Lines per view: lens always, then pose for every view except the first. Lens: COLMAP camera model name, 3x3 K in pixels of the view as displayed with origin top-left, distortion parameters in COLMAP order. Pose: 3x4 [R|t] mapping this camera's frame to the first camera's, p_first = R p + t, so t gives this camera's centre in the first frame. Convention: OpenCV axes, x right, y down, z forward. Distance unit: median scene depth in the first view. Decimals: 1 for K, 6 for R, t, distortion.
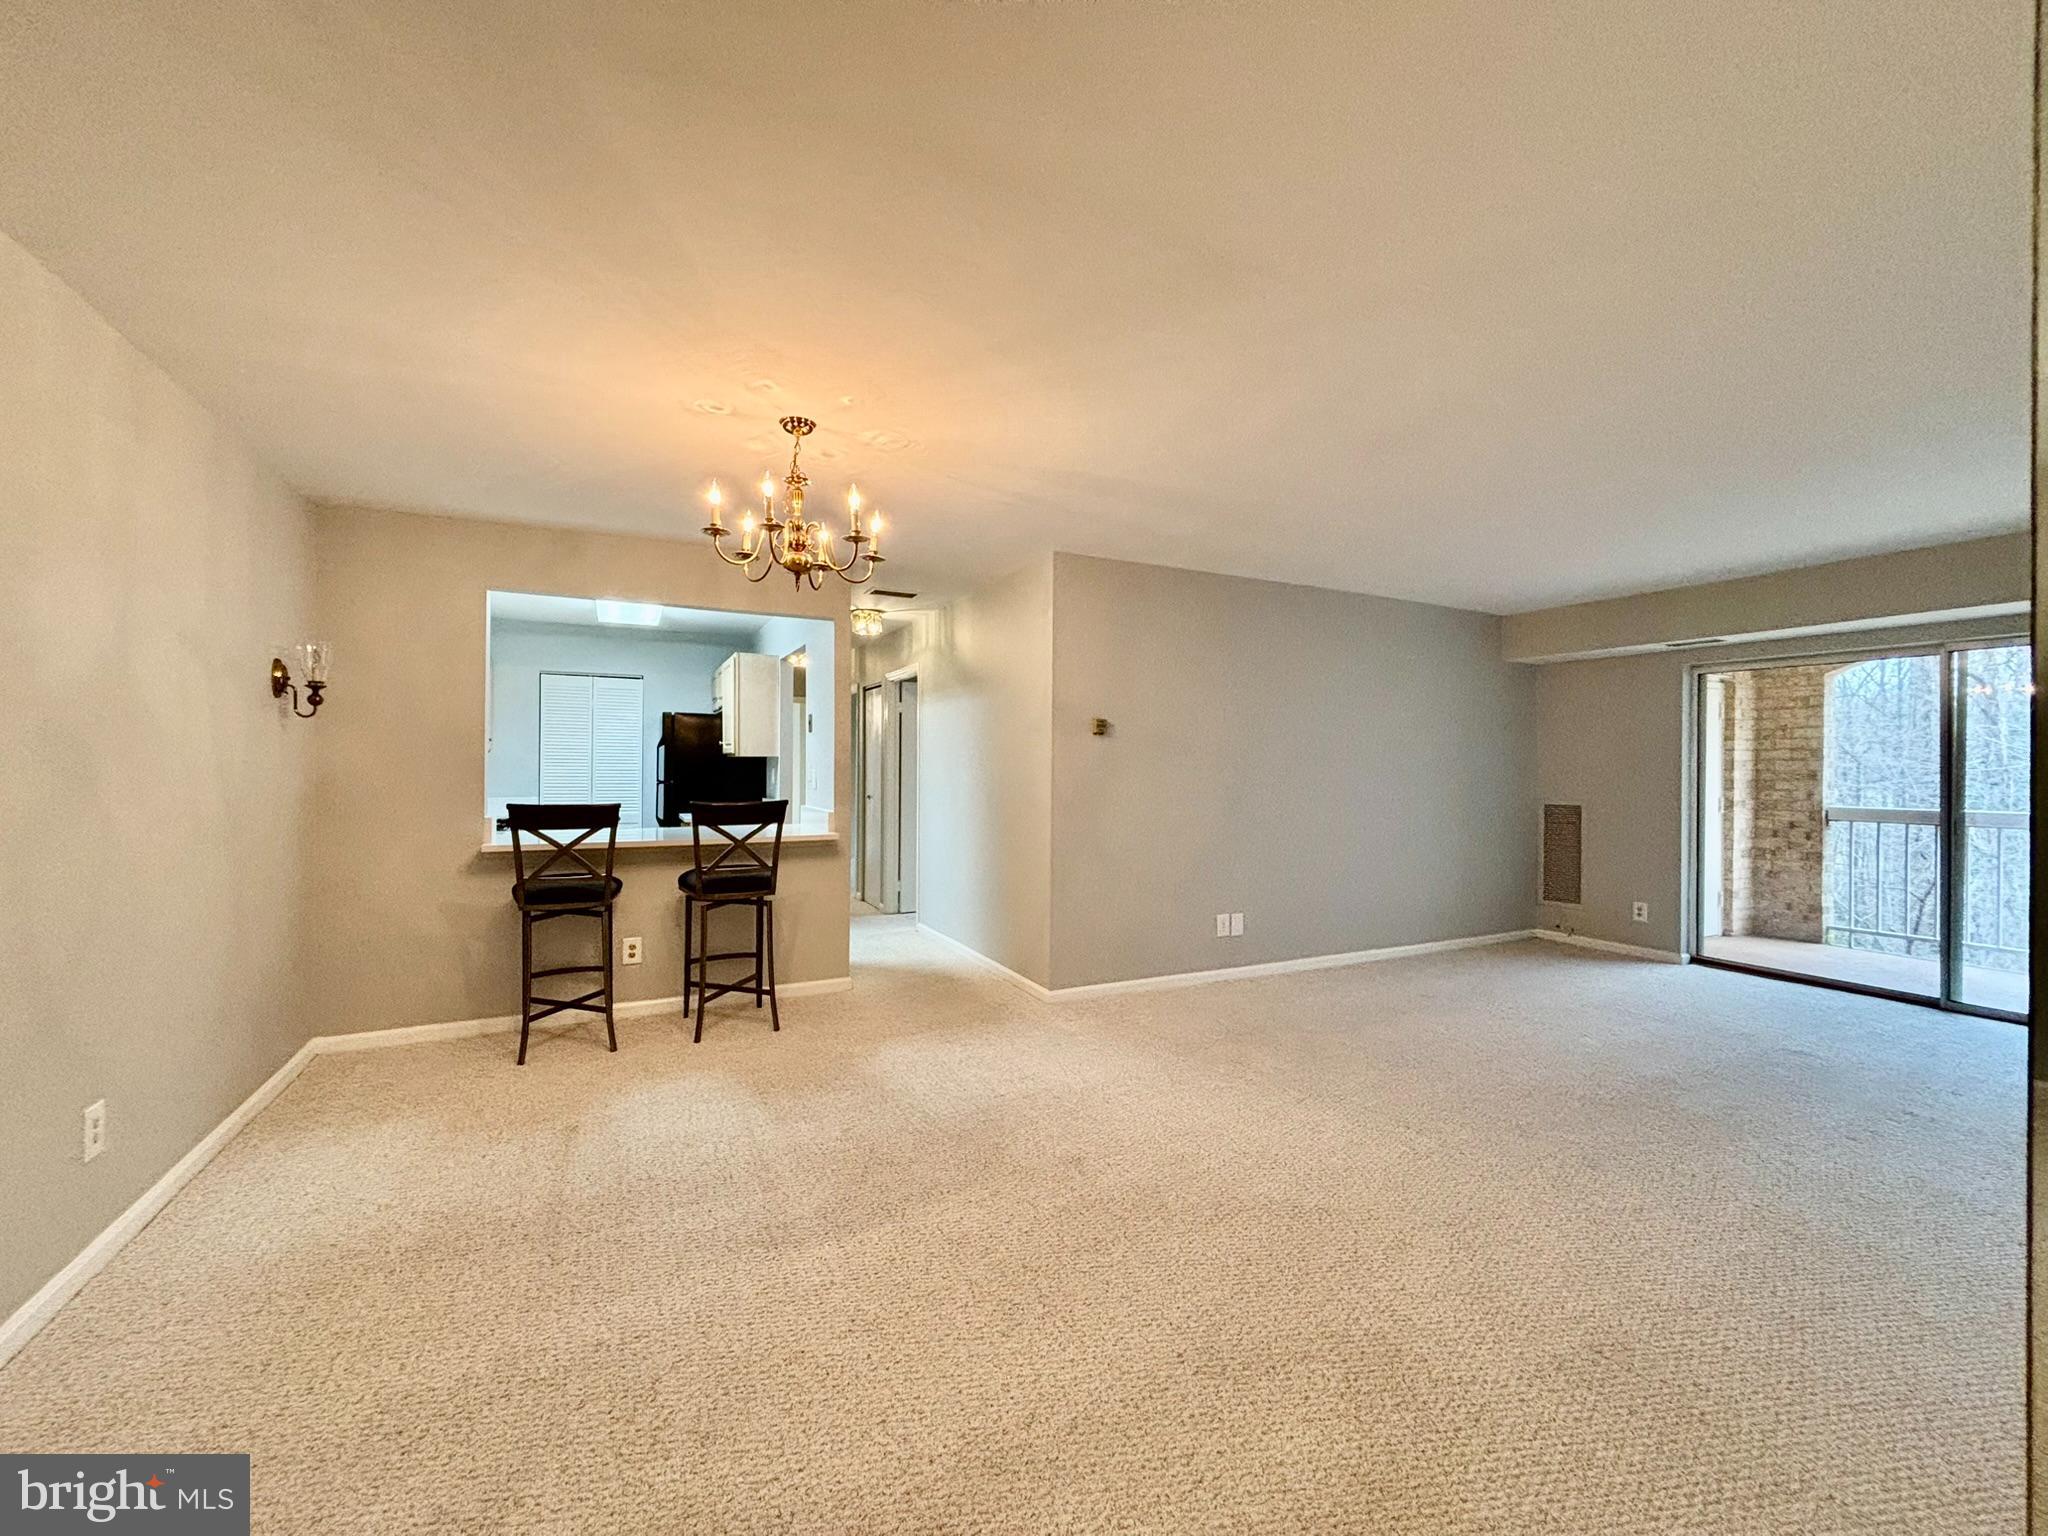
lens RADIAL K [[822.2, 0, 1032.3], [0, 822.2, 769.8], [0, 0, 1]] dist [0.000555, -0.000401]
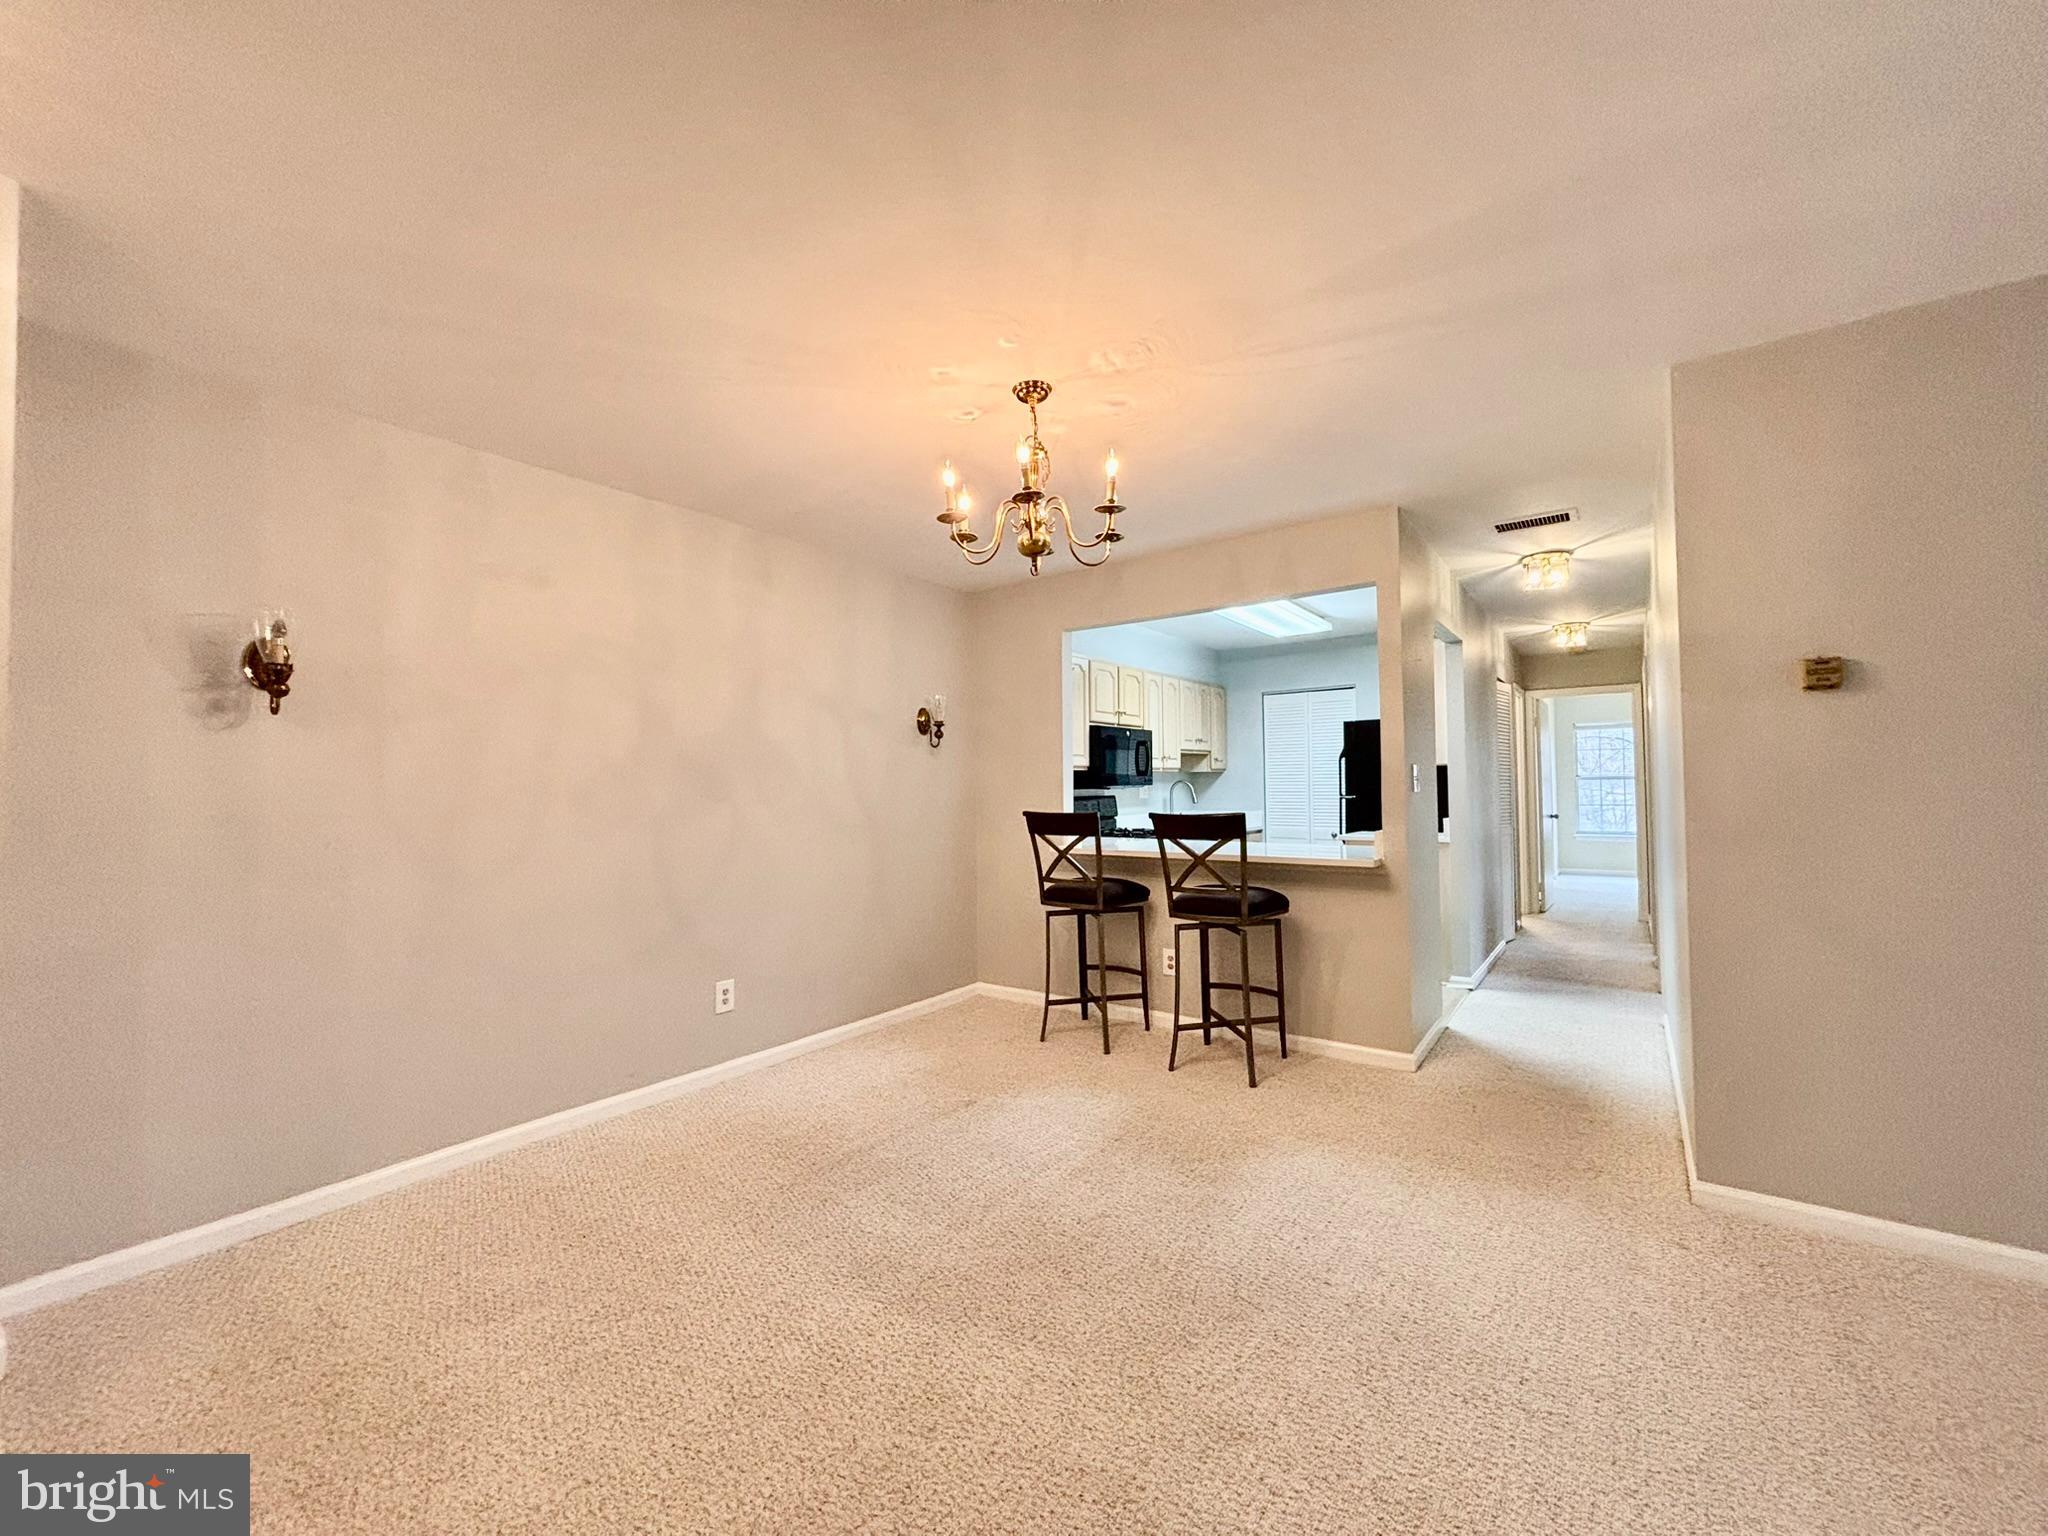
lens RADIAL K [[822.2, 0, 1015.7], [0, 822.2, 770.8], [0, 0, 1]] dist [0.000555, -0.000401]
pose [[0.442620, -0.032818, -0.896109, 0.288116], [0.011855, 0.999457, -0.030747, 0.013639], [0.896631, 0.002986, 0.442768, 0.337817]]
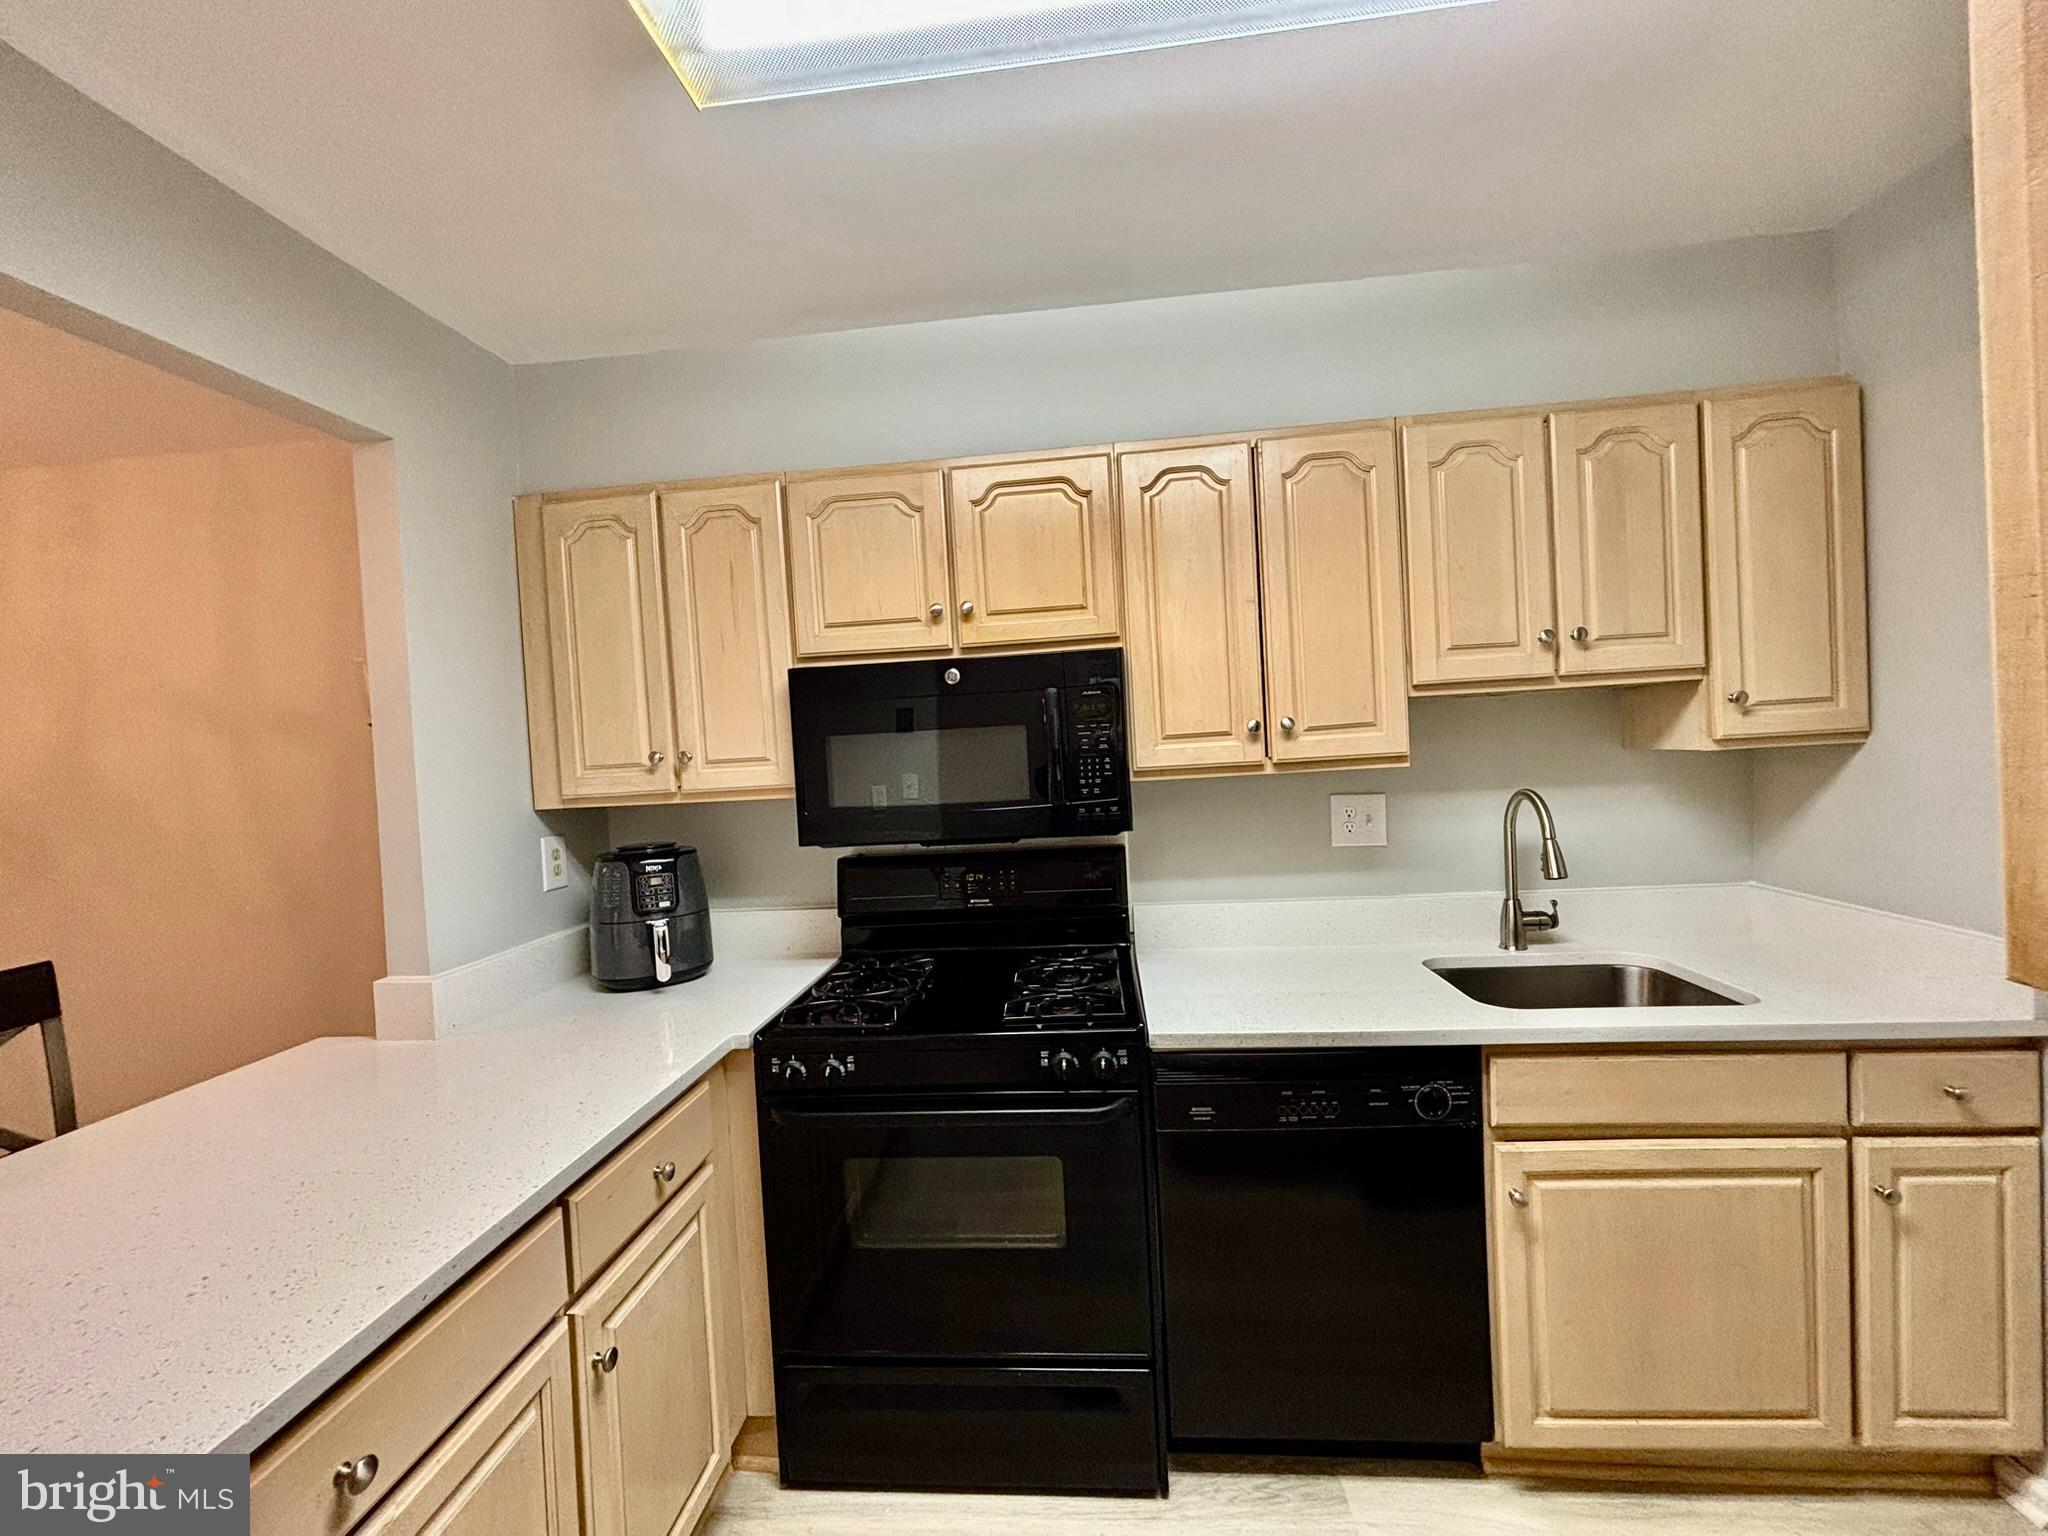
lens RADIAL K [[732.6, 0, 1085.1], [0, 732.6, 771.9], [0, 0, 1]] dist [0.002766, 0.000000]
pose [[-0.527083, 0.036237, -0.849041, -0.441475], [0.041472, 0.998997, 0.016892, -0.032510], [0.848801, -0.026308, -0.528057, 1.232032]]
